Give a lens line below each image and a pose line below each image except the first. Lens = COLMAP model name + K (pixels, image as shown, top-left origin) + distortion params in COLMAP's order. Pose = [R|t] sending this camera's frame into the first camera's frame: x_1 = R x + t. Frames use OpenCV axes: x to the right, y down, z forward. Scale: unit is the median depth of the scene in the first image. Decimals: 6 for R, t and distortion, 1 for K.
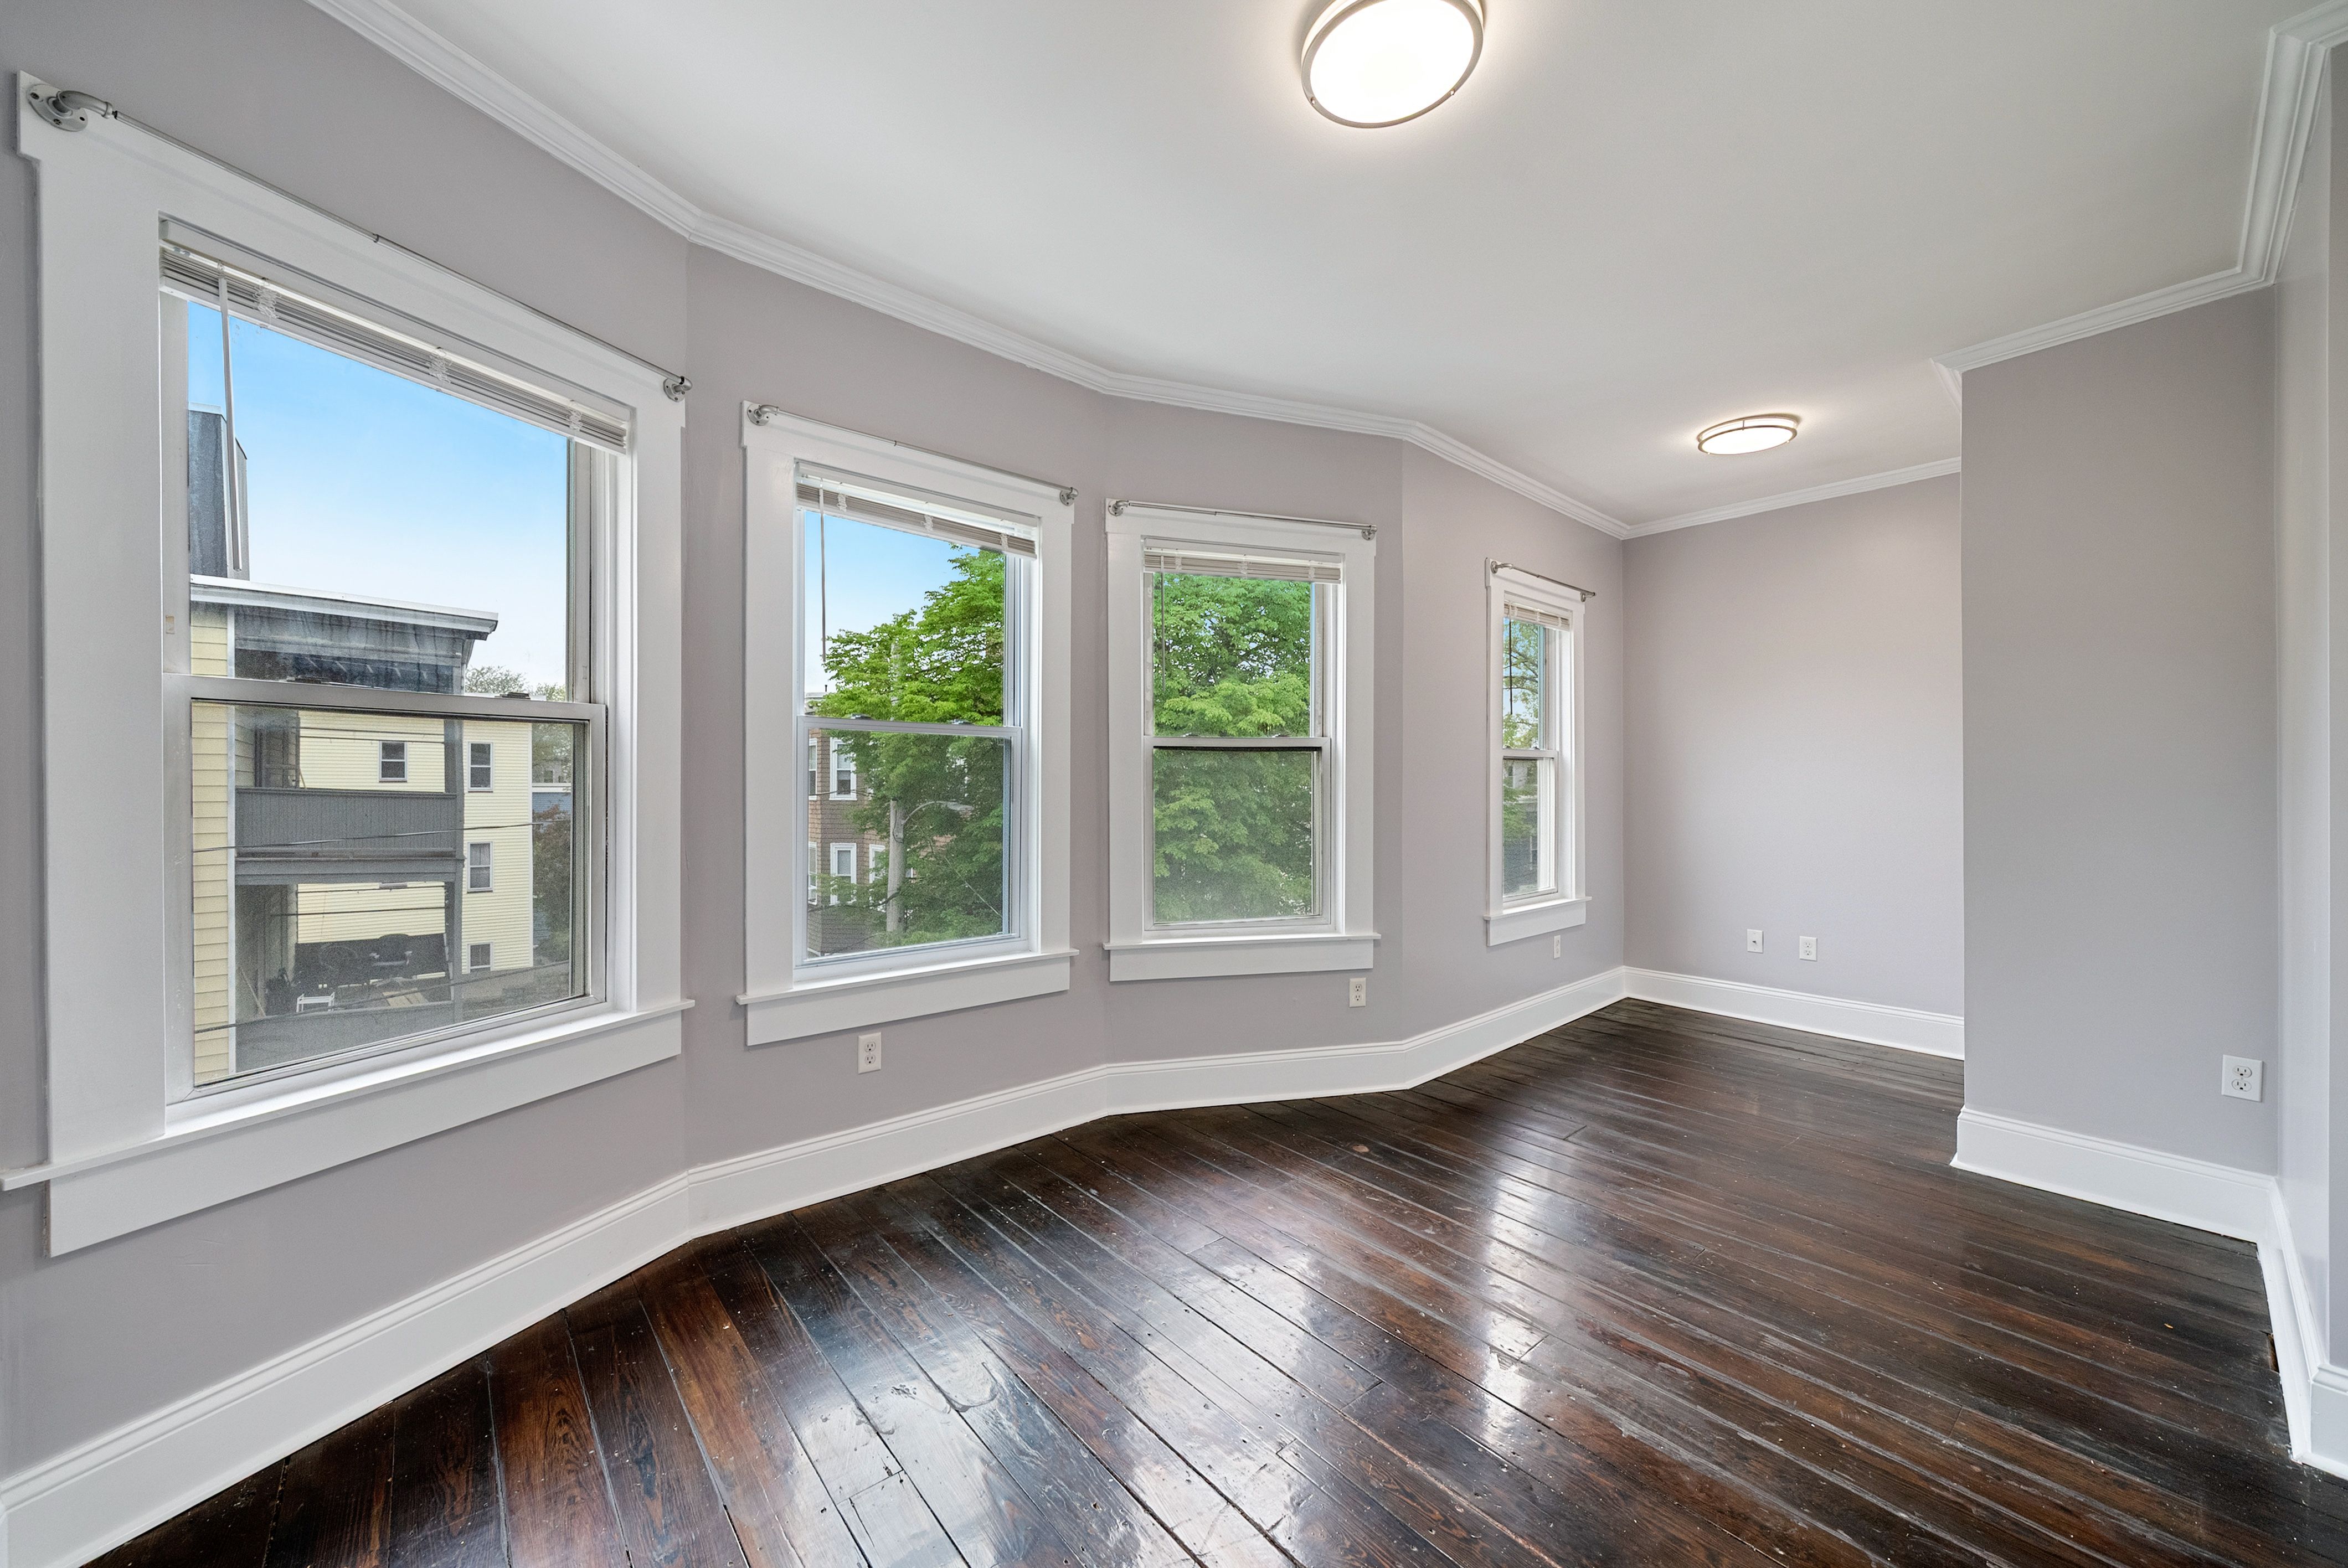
lens RADIAL K [[849.1, 0, 1169.4], [0, 849.1, 778.2], [0, 0, 1]] dist [-0.000383, -0.000150]
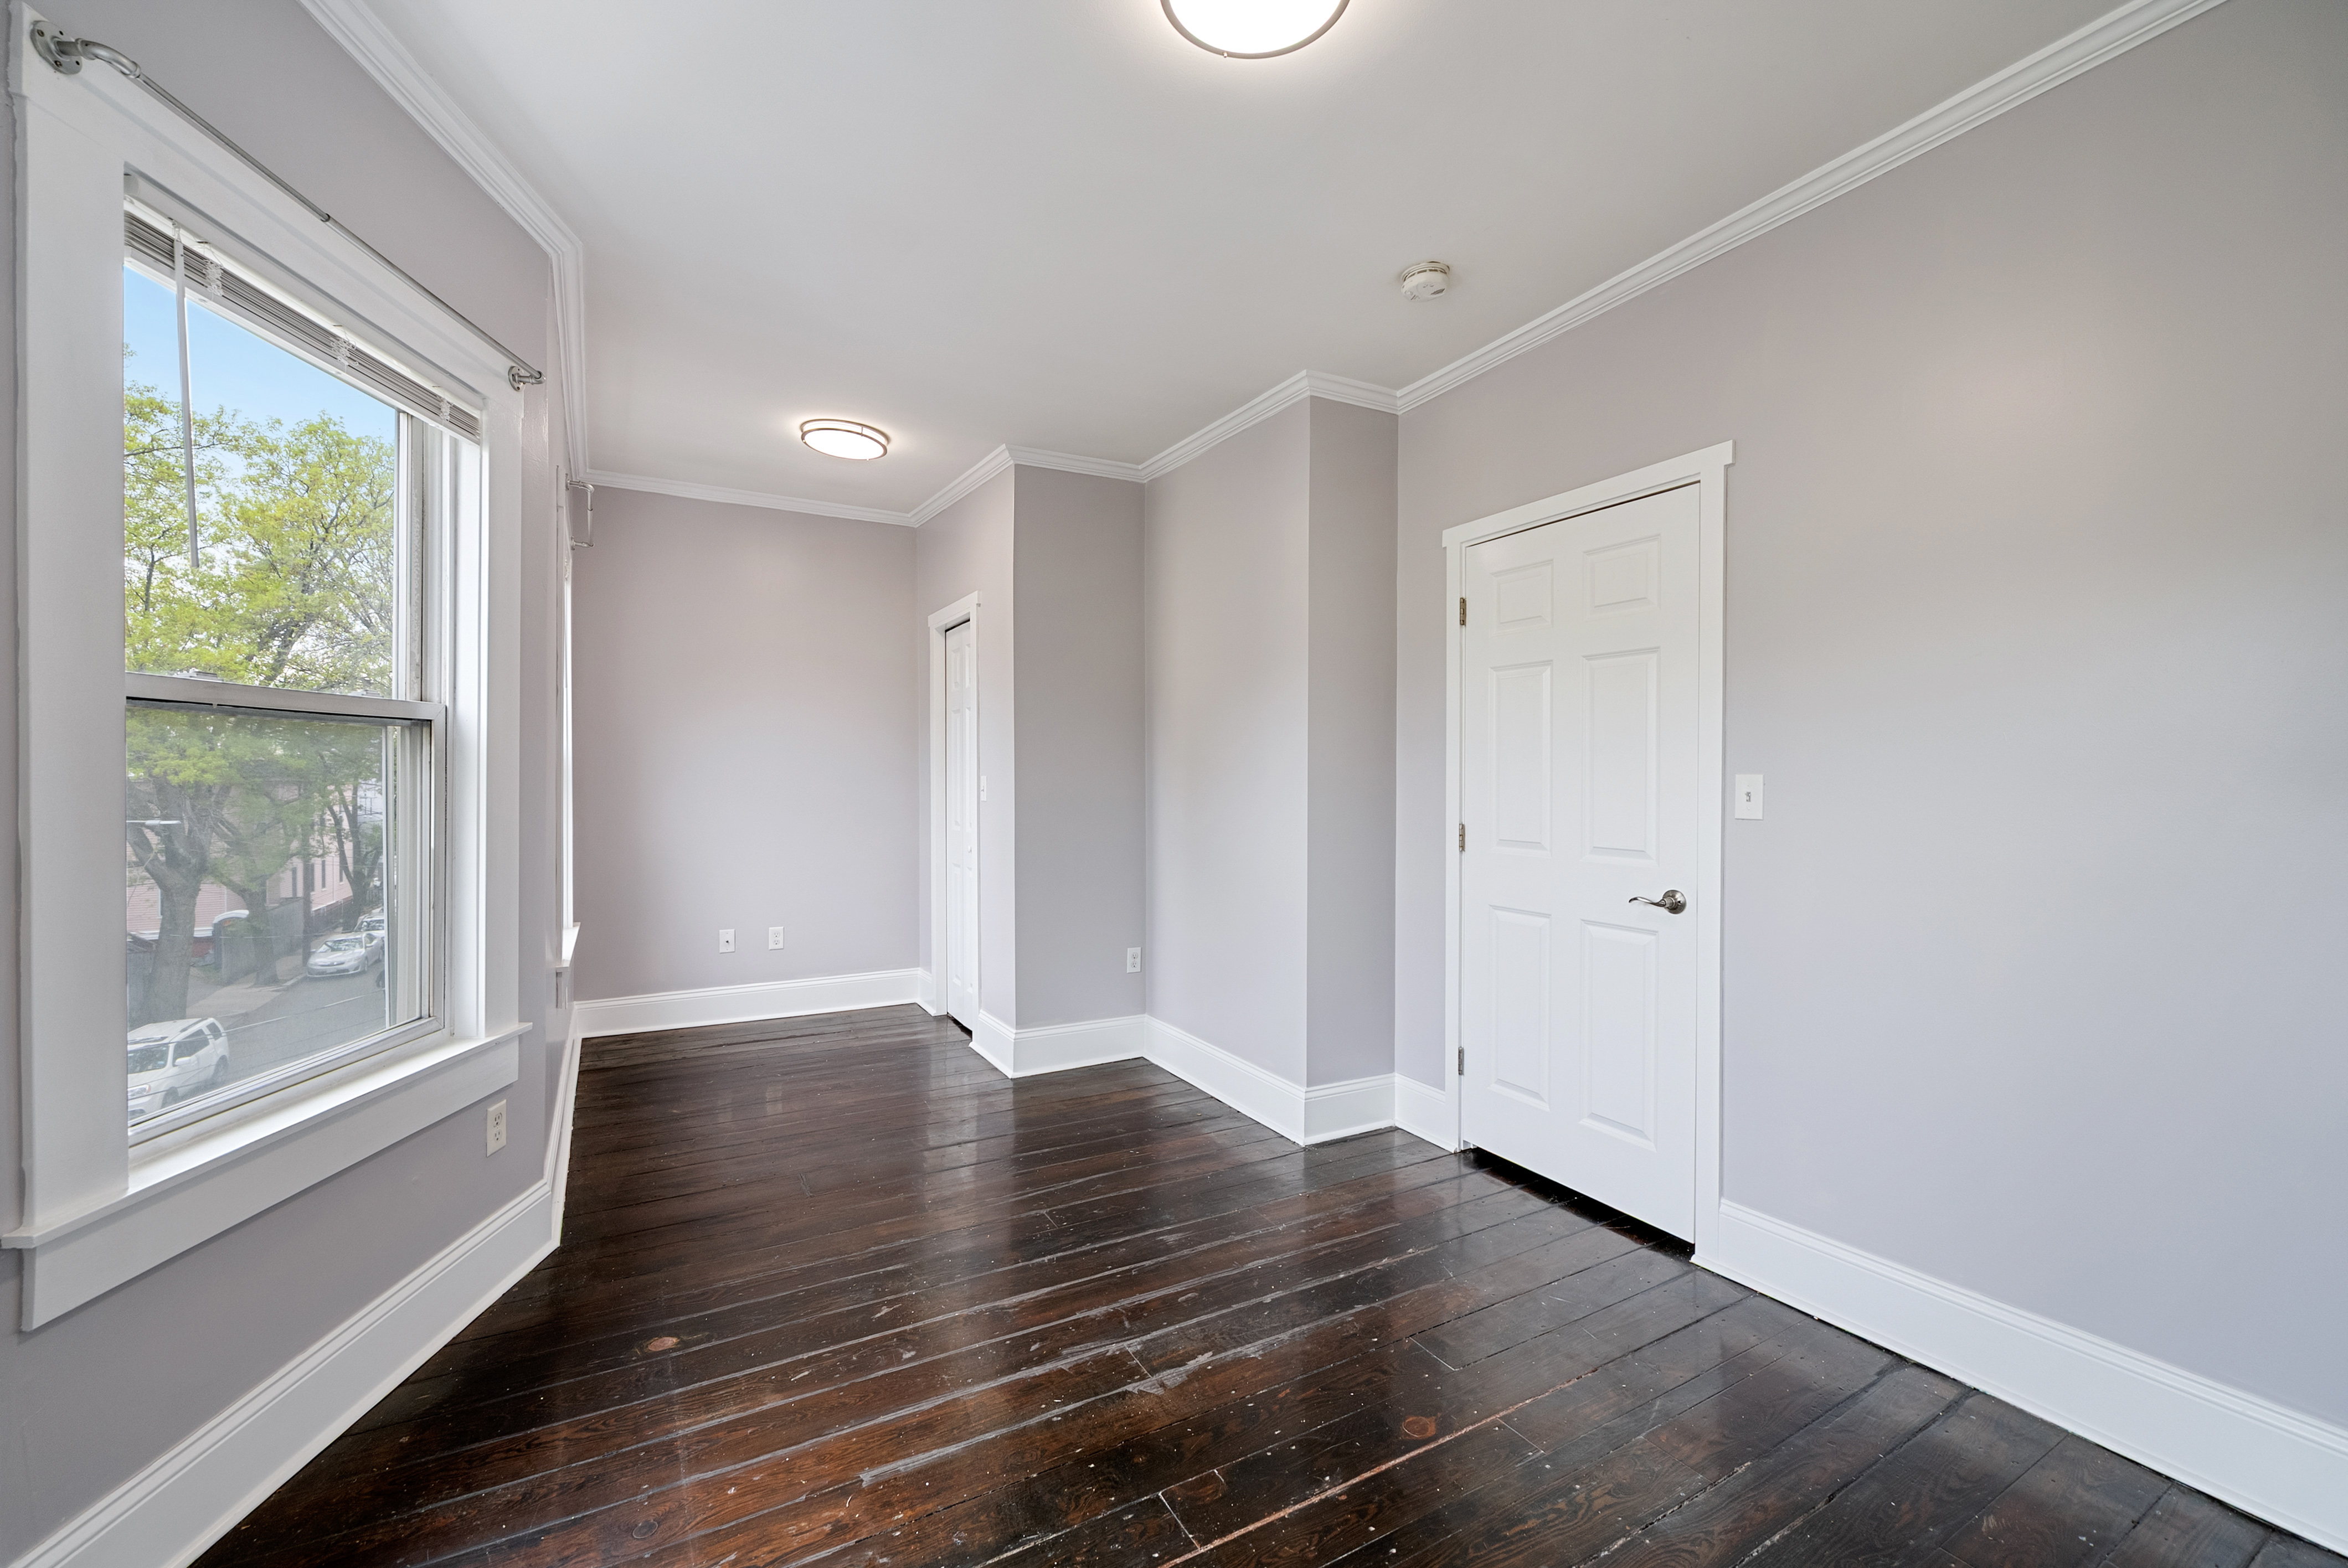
lens RADIAL K [[926.2, 0, 1134.4], [0, 926.2, 774.4], [0, 0, 1]] dist [0.000124, -0.000039]
pose [[0.214161, 0.002071, 0.976796, -0.444629], [-0.007847, 0.999969, -0.000400, -0.004654], [-0.976767, -0.007580, 0.214171, 0.560696]]
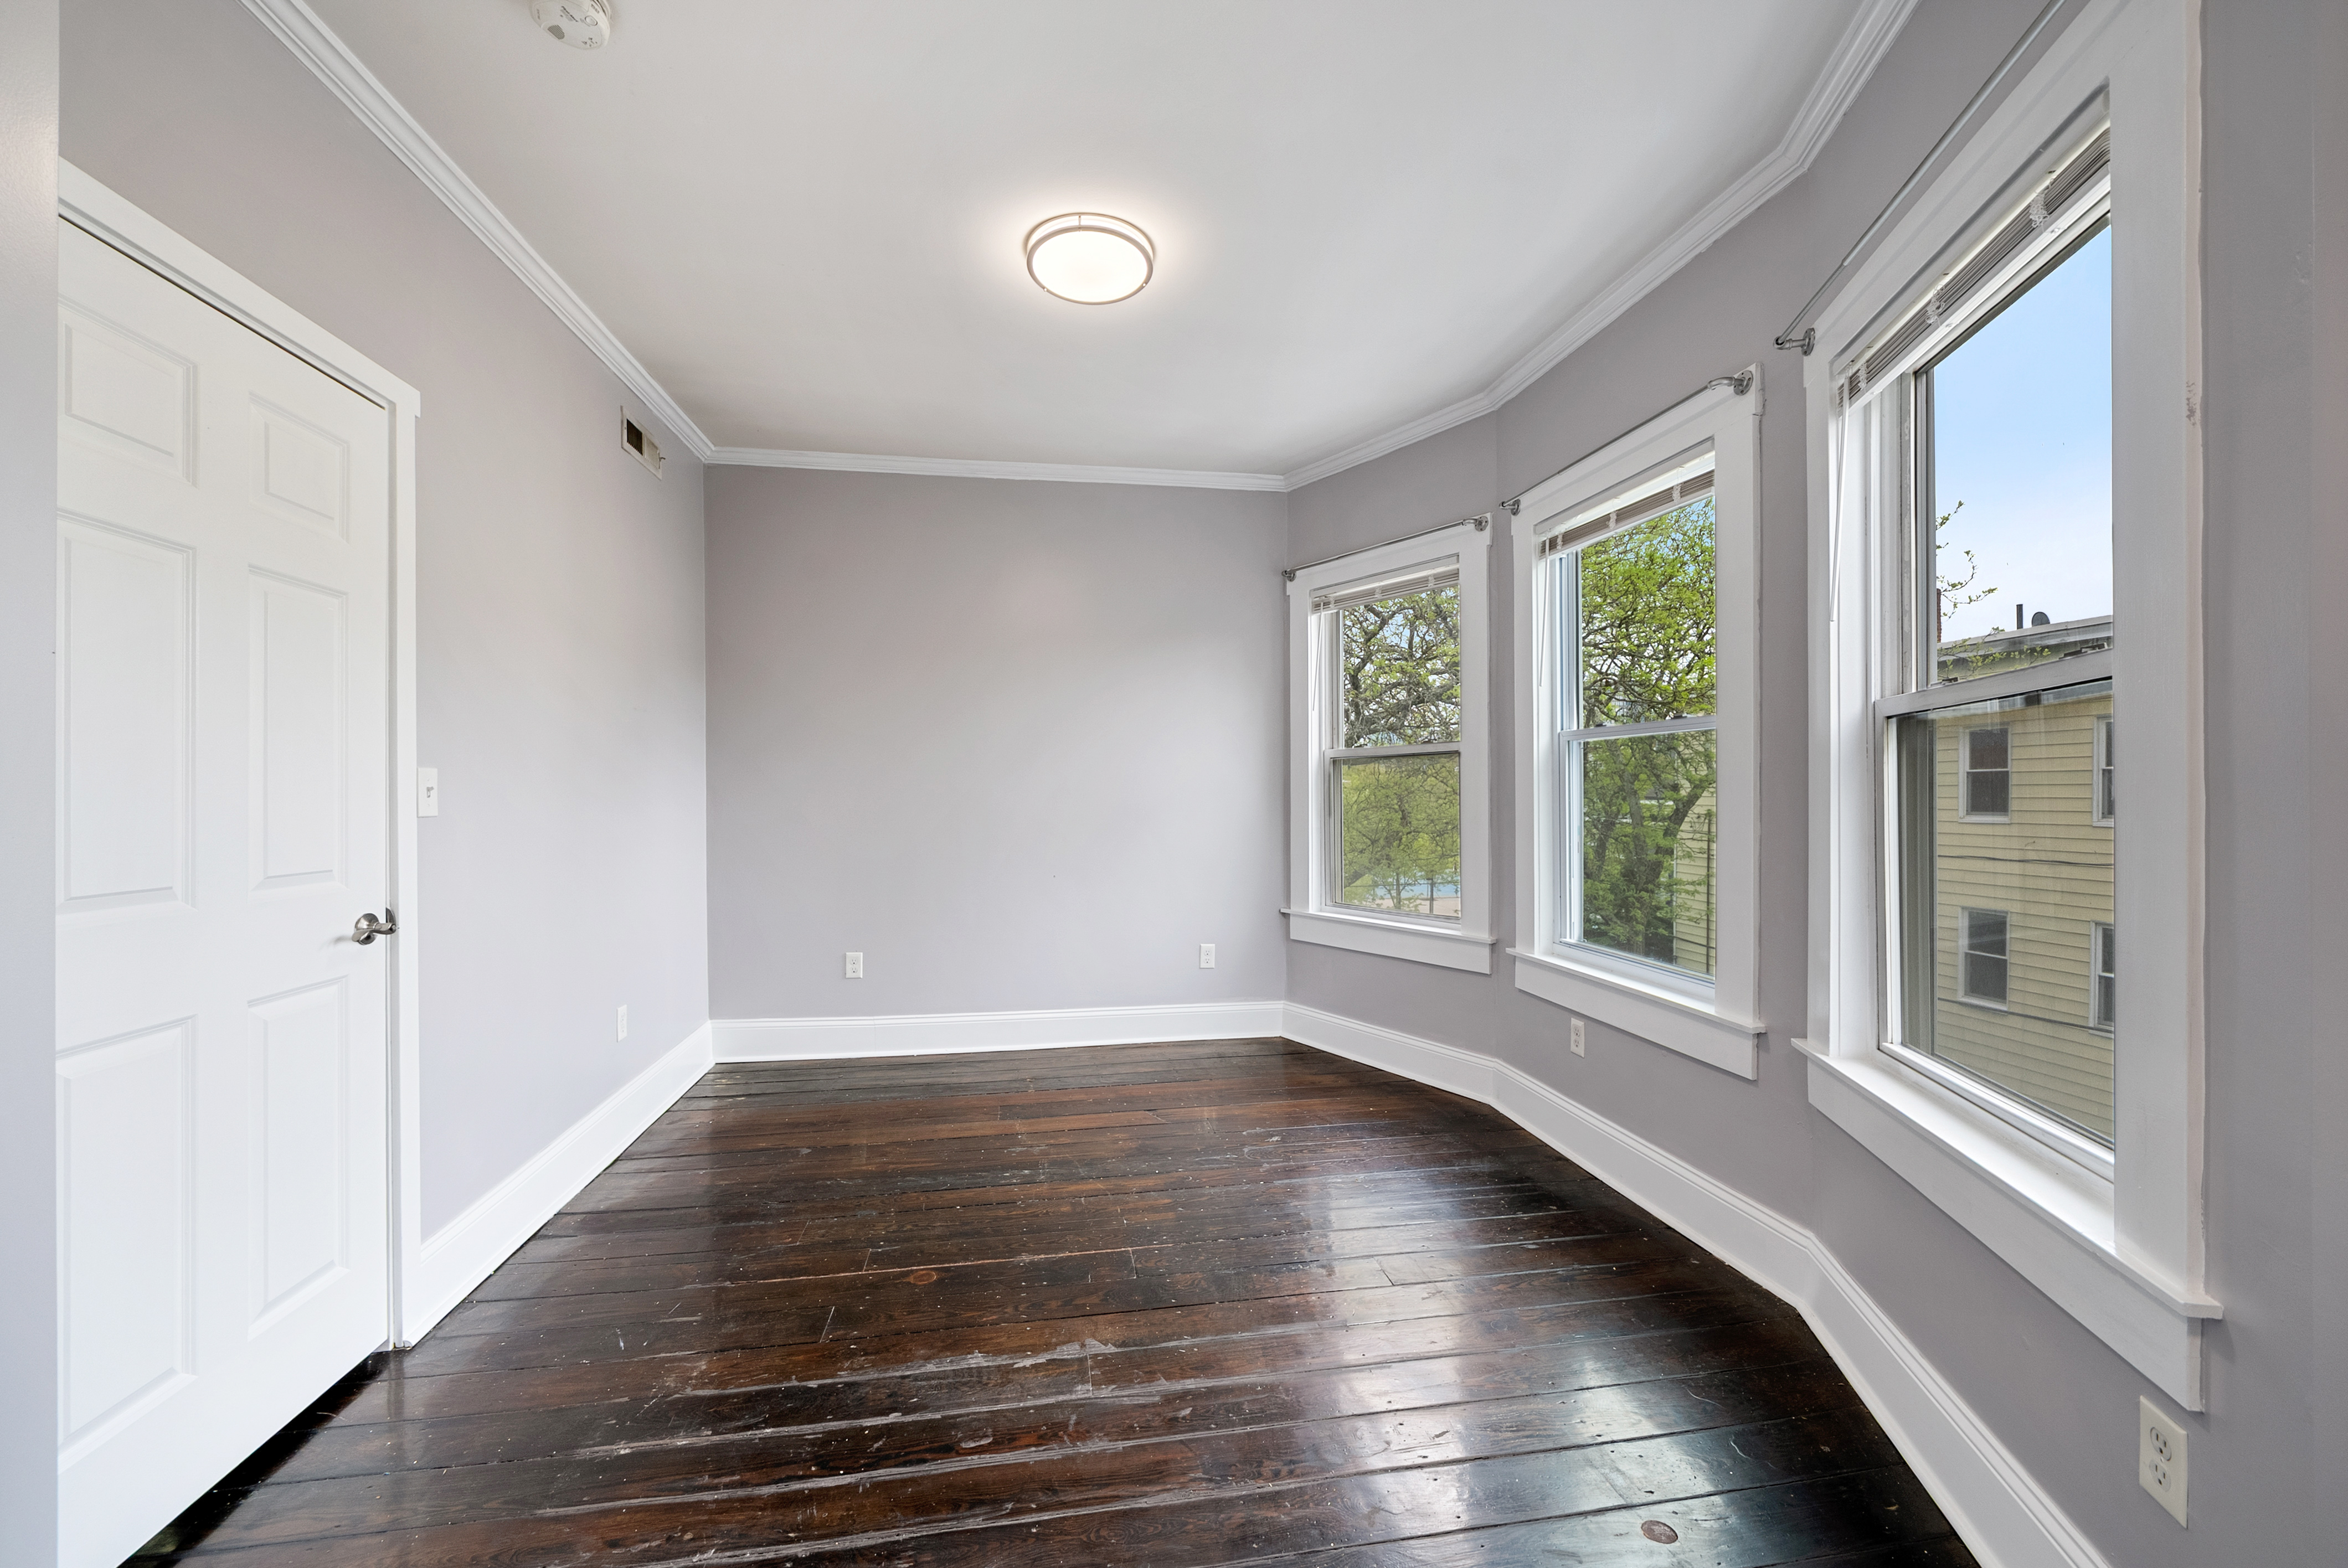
lens RADIAL K [[913.4, 0, 1198.9], [0, 913.4, 798.3], [0, 0, 1]] dist [0.000067, 0.000002]
pose [[-0.479844, 0.000743, -0.877354, 0.913689], [0.002571, 0.999997, -0.000559, 0.018420], [0.877350, -0.002524, -0.479844, 1.152016]]
